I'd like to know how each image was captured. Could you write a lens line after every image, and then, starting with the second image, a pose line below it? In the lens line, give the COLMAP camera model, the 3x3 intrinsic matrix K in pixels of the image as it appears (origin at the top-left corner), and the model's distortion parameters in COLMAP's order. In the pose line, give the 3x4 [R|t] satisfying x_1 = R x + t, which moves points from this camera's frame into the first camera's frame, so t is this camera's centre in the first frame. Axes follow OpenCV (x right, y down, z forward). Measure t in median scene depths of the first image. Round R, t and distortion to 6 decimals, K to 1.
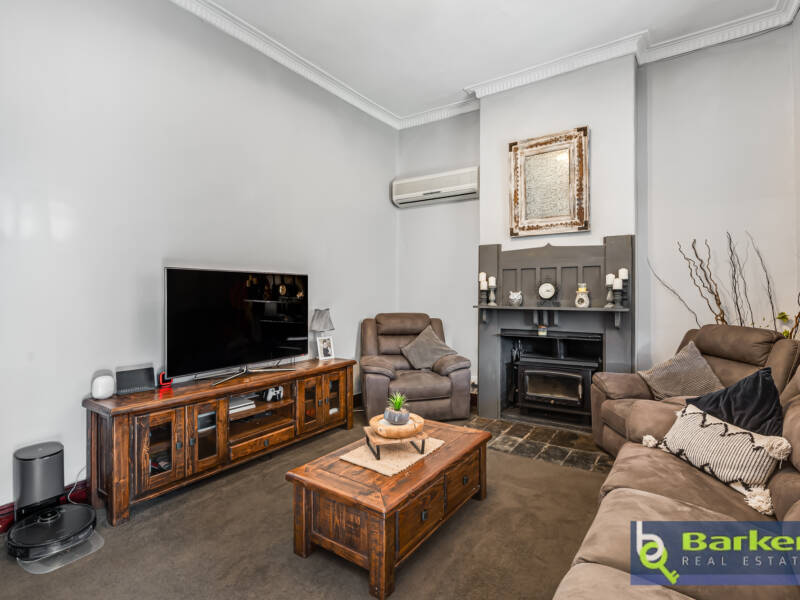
lens RADIAL K [[403.9, 0, 399.9], [0, 403.9, 294.1], [0, 0, 1]] dist [0.001799, -0.000131]
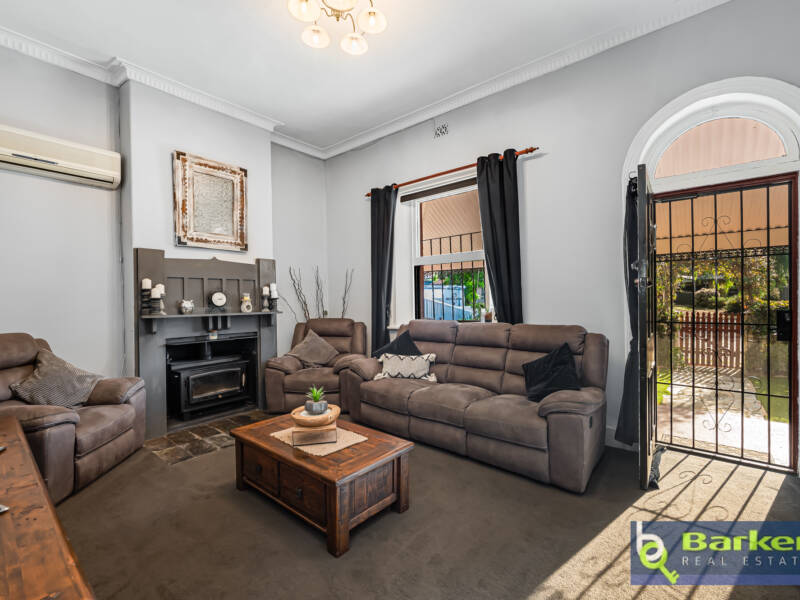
lens RADIAL K [[363.6, 0, 399.7], [0, 363.6, 299.7], [0, 0, 1]] dist [0.000910, 0.000212]
pose [[0.109279, 0.000841, 0.994011, -0.590553], [0.012408, 0.999921, -0.002210, 0.002072], [-0.993934, 0.012575, 0.109259, 0.382925]]
